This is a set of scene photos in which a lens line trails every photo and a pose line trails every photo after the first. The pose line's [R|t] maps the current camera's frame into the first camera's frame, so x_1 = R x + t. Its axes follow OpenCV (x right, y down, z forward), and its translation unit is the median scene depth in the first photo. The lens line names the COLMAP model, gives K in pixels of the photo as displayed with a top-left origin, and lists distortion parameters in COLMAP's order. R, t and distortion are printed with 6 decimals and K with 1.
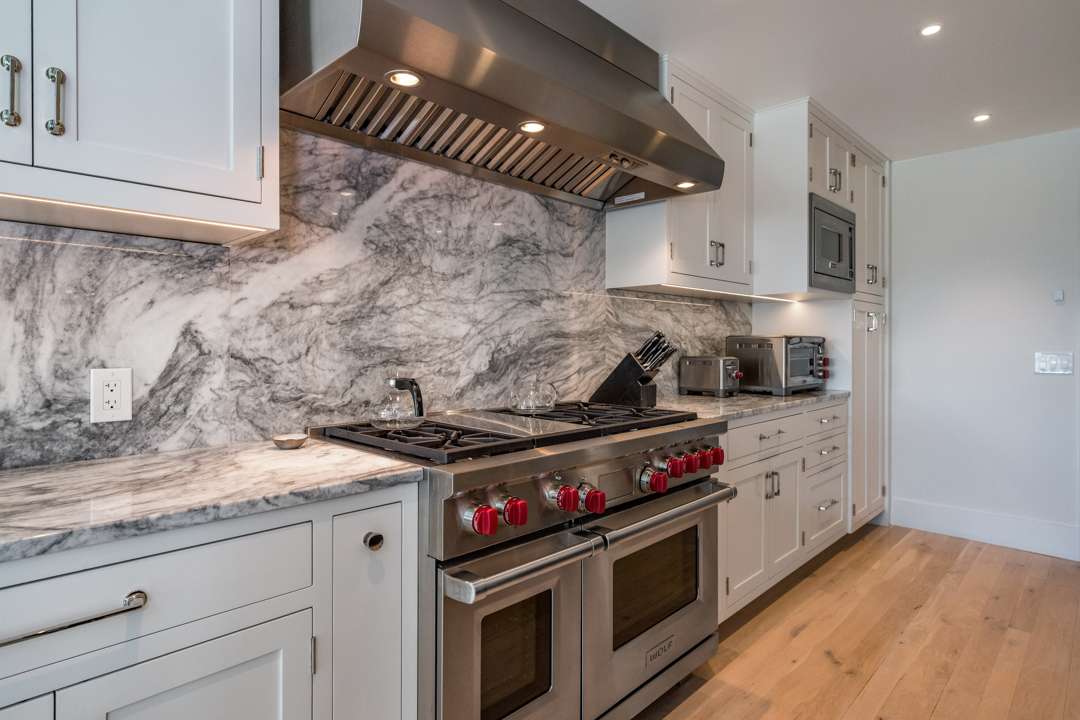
lens RADIAL K [[584.4, 0, 536.9], [0, 584.4, 347.4], [0, 0, 1]] dist [-0.001181, -0.000832]
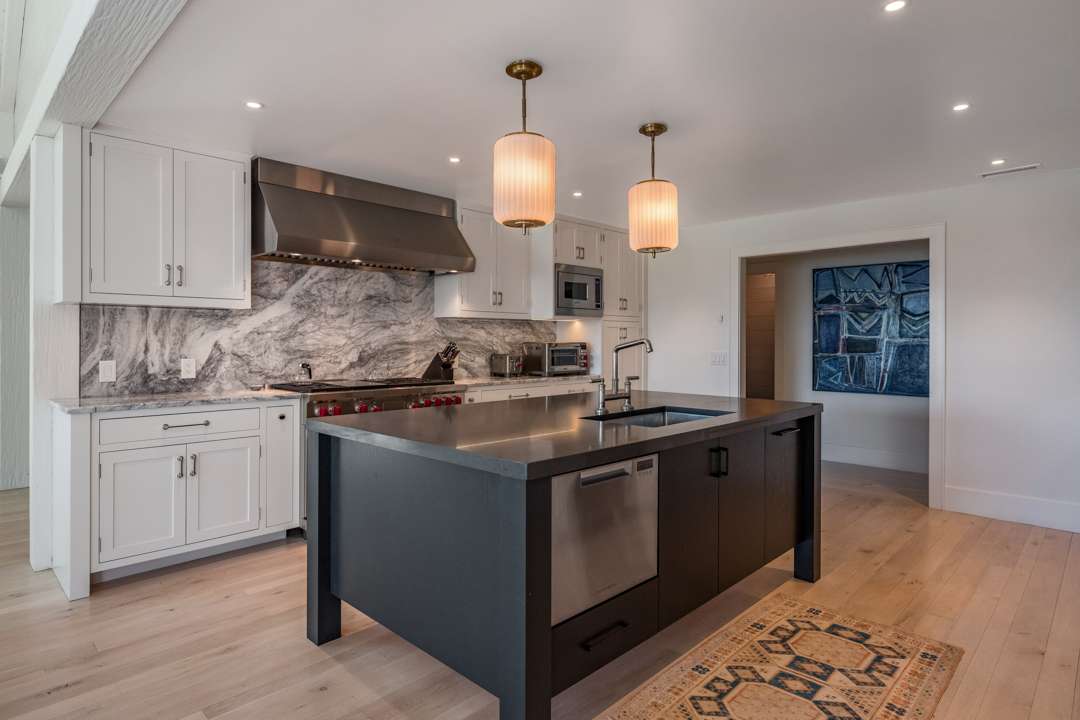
lens RADIAL K [[593.7, 0, 543.7], [0, 593.7, 343.1], [0, 0, 1]] dist [0.000694, -0.000401]
pose [[0.999974, 0.002302, 0.006784, 0.581670], [-0.002294, 0.999997, -0.001216, -0.023934], [-0.006787, 0.001200, 0.999976, -1.142701]]
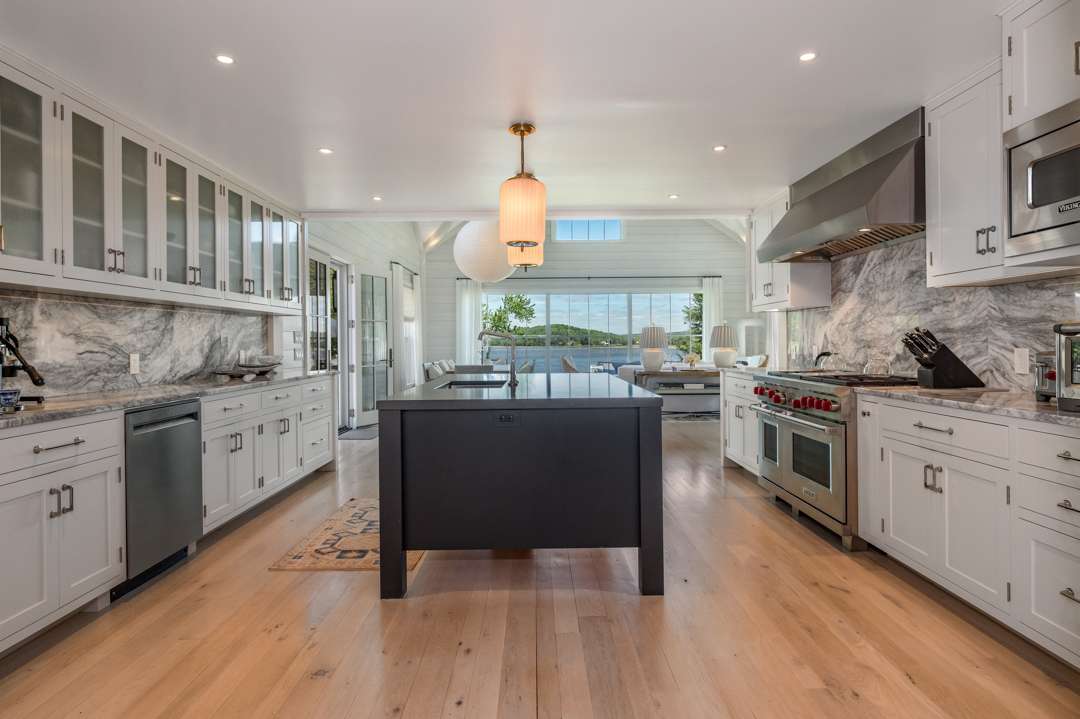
lens RADIAL K [[593.7, 0, 543.7], [0, 593.7, 342.6], [0, 0, 1]] dist [0.000694, -0.000401]
pose [[-0.703458, 0.005266, -0.710717, 1.974303], [0.004316, 0.999986, 0.003137, -0.001786], [0.710724, -0.000861, -0.703471, 1.541709]]
